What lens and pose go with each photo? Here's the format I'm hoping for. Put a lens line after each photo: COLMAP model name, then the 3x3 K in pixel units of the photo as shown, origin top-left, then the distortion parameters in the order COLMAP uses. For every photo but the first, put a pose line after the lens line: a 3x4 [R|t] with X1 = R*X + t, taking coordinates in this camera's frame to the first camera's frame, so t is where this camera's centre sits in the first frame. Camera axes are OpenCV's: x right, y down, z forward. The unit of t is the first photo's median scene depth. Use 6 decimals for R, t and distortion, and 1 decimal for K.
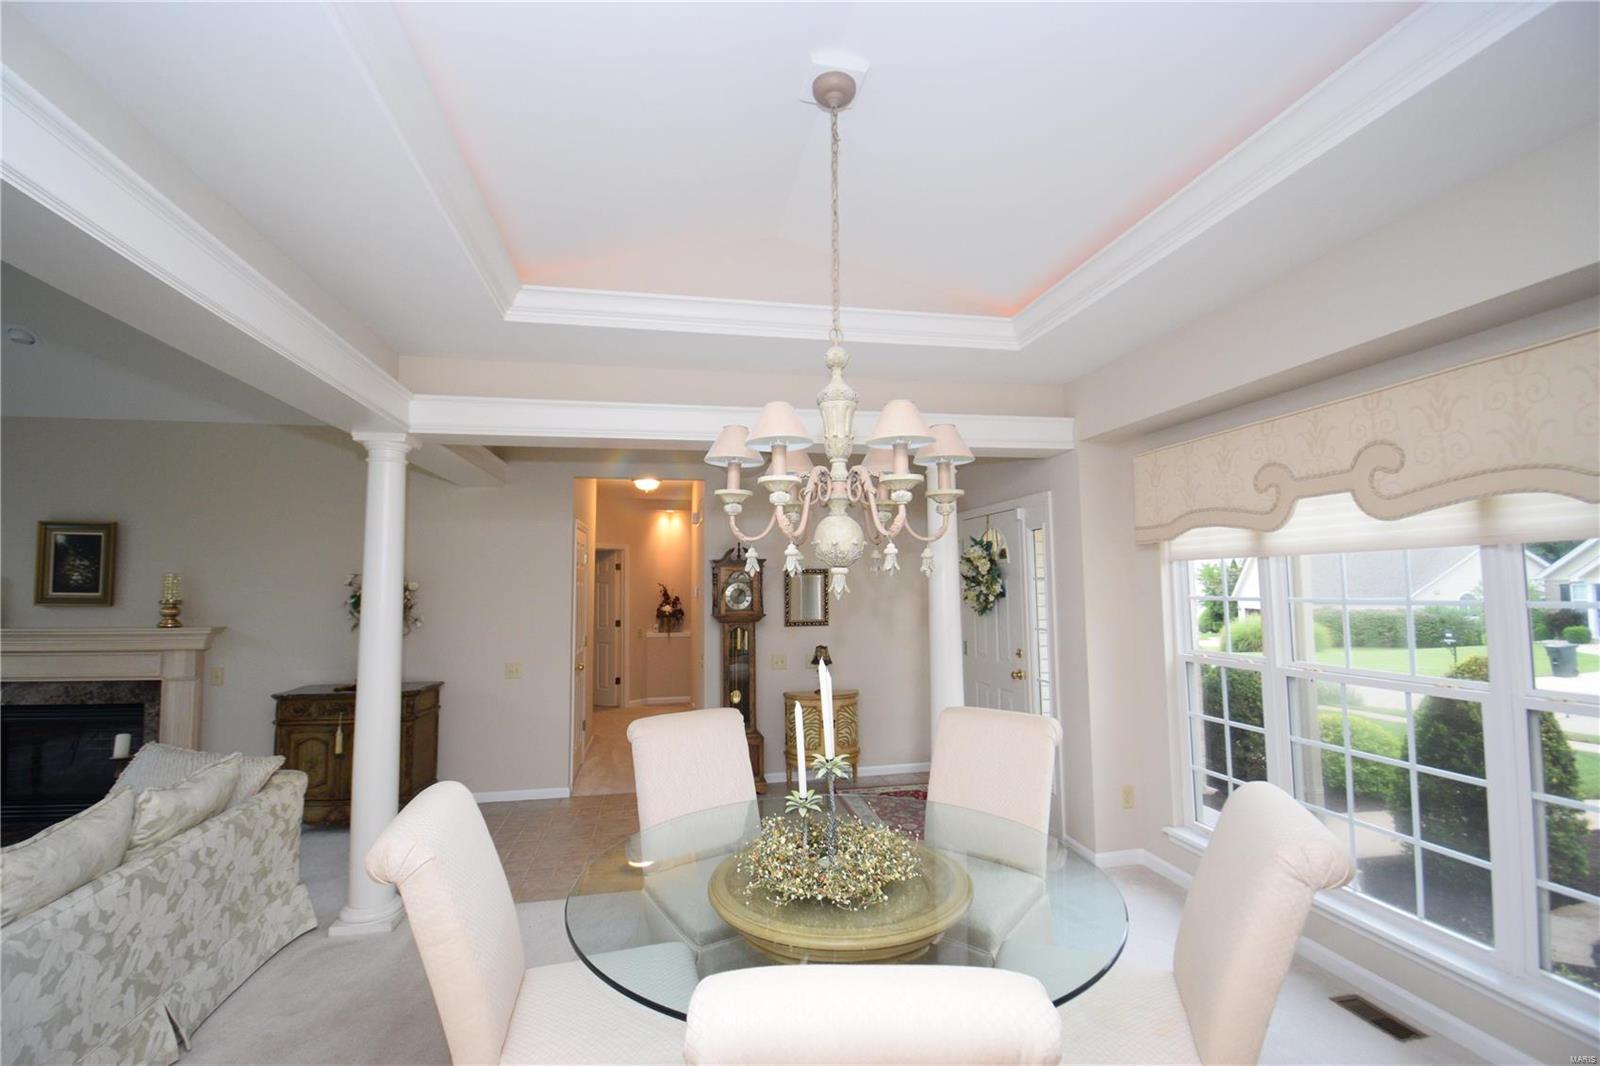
lens RADIAL K [[700.5, 0, 808.0], [0, 700.5, 529.4], [0, 0, 1]] dist [0.014100, -0.022586]
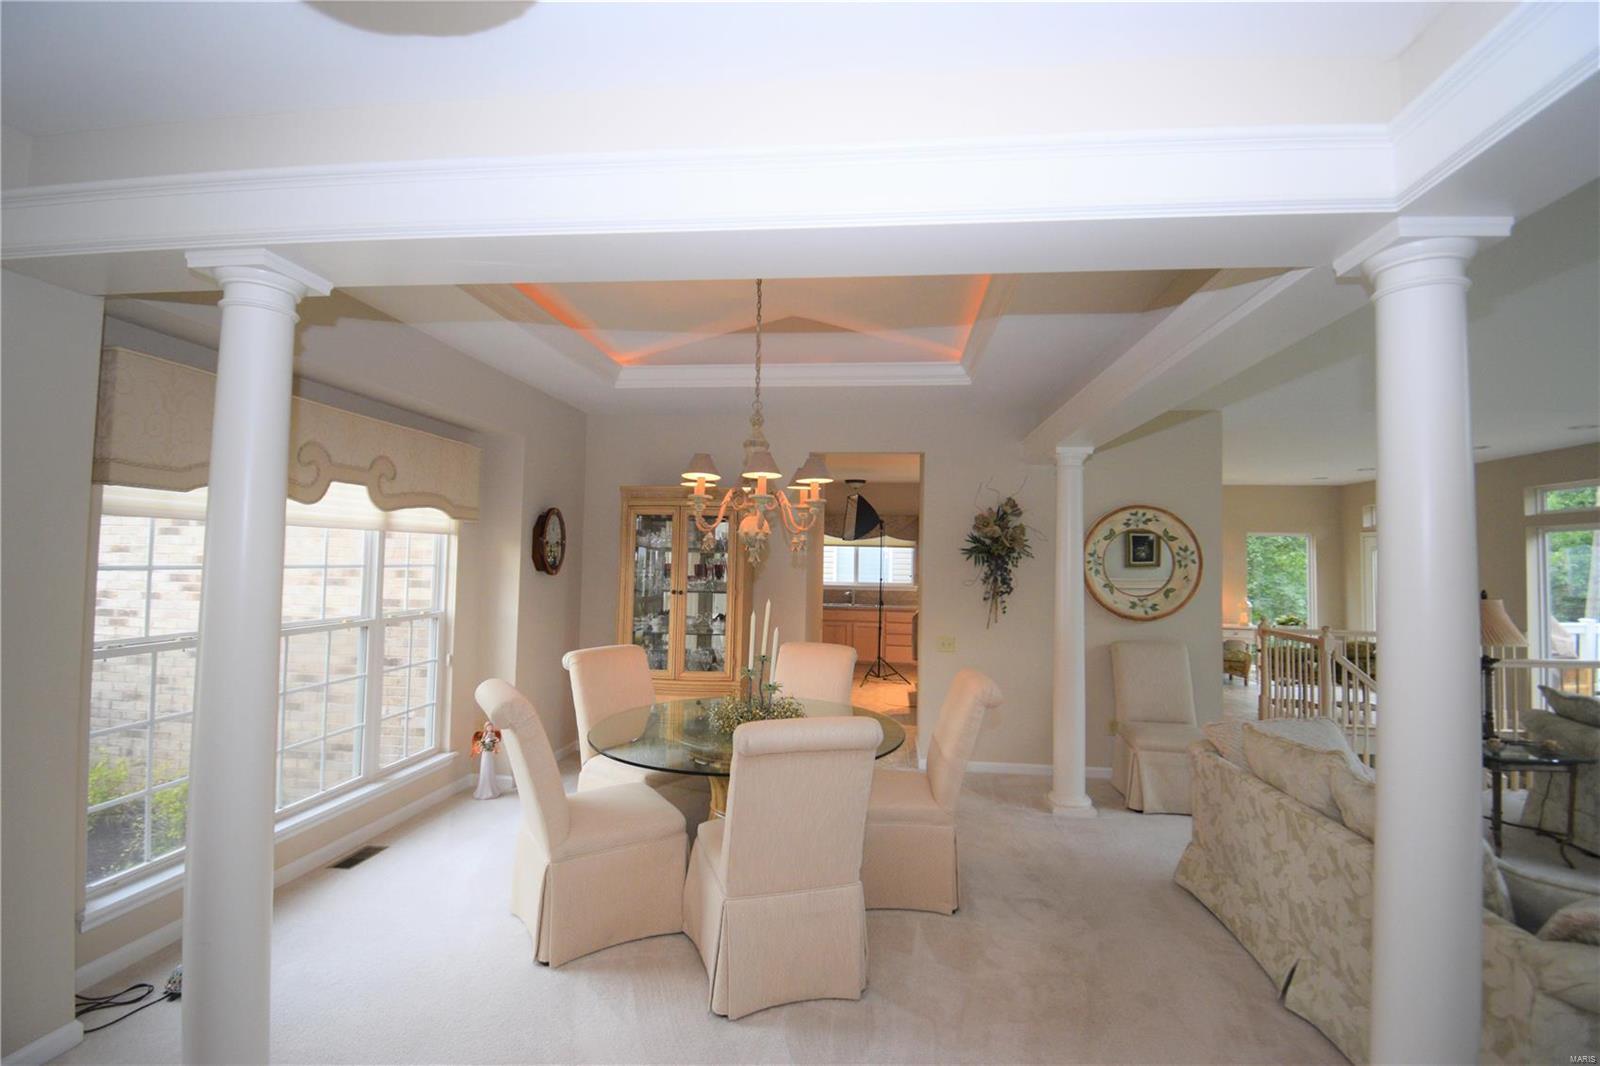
lens RADIAL K [[700.5, 0, 808.0], [0, 700.5, 529.4], [0, 0, 1]] dist [0.014100, -0.022586]
pose [[-0.952715, 0.004151, 0.303836, -0.261931], [-0.034854, 0.991814, -0.122840, 0.094470], [-0.301859, -0.127621, -0.944772, 1.132325]]
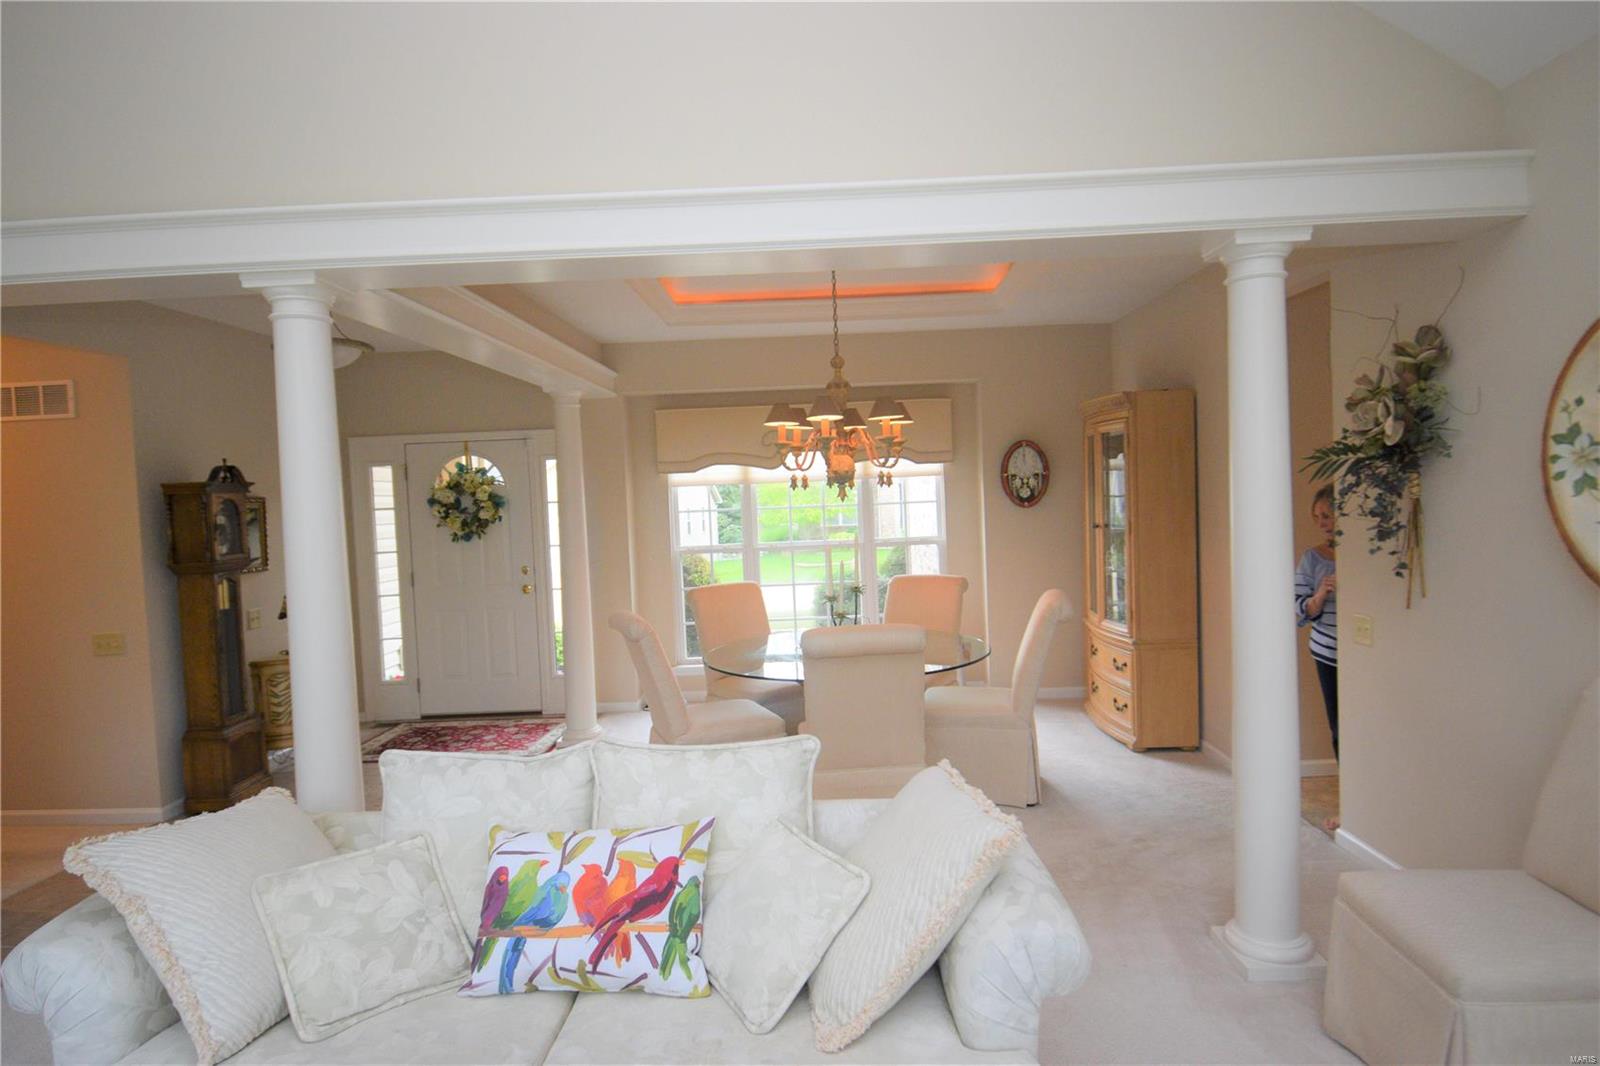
lens RADIAL K [[894.8, 0, 809.5], [0, 894.8, 530.2], [0, 0, 1]] dist [0.017242, -0.030083]
pose [[0.214093, -0.037263, 0.976102, -0.975598], [-0.039289, 0.998135, 0.046721, 0.029647], [-0.976023, -0.048353, 0.212229, 0.264874]]
